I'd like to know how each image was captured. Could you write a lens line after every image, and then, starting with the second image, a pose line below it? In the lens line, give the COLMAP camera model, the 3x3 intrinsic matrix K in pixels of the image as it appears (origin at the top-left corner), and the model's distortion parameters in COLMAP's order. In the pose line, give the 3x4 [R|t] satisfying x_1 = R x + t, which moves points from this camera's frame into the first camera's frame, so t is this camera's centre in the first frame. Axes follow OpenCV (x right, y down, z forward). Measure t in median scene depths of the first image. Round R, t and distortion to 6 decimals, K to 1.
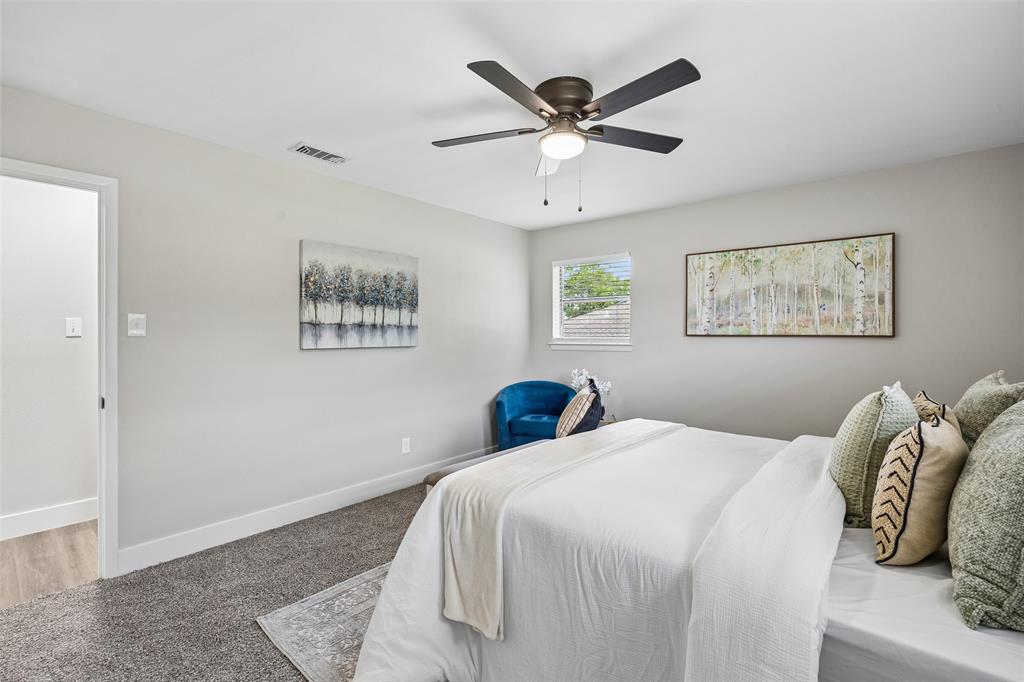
lens RADIAL K [[452.5, 0, 511.9], [0, 452.5, 335.4], [0, 0, 1]] dist [-0.009726, -0.002102]
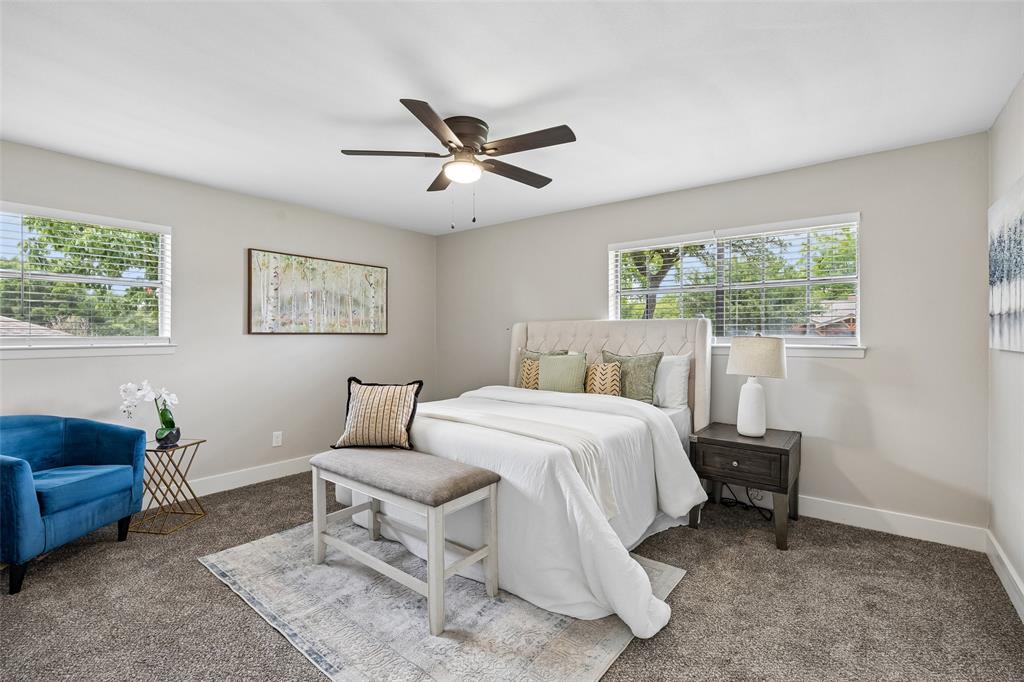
lens RADIAL K [[452.5, 0, 507.0], [0, 452.5, 337.0], [0, 0, 1]] dist [-0.009726, -0.002102]
pose [[-0.023497, -0.006208, 0.999705, -0.623329], [0.003865, 0.999973, 0.006301, 0.004278], [-0.999716, 0.004012, -0.023472, 0.522003]]
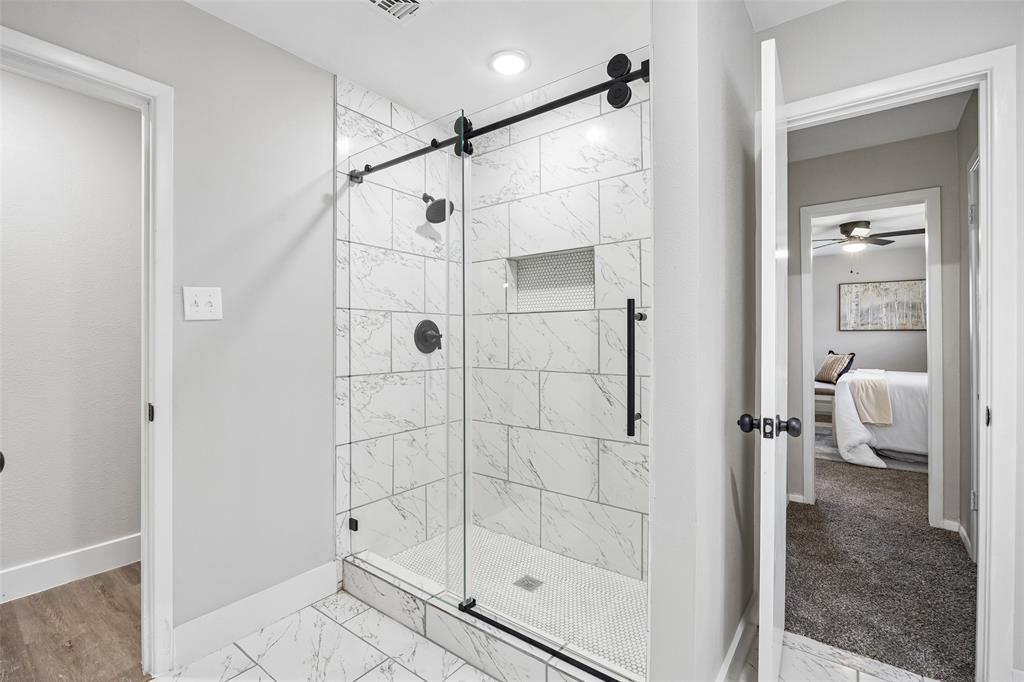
lens RADIAL K [[452.5, 0, 508.8], [0, 452.5, 334.5], [0, 0, 1]] dist [-0.009726, -0.002102]
pose [[0.999203, -0.003748, 0.039730, -1.032214], [0.003907, 0.999985, -0.003925, 0.018875], [-0.039715, 0.004077, 0.999203, -0.732681]]
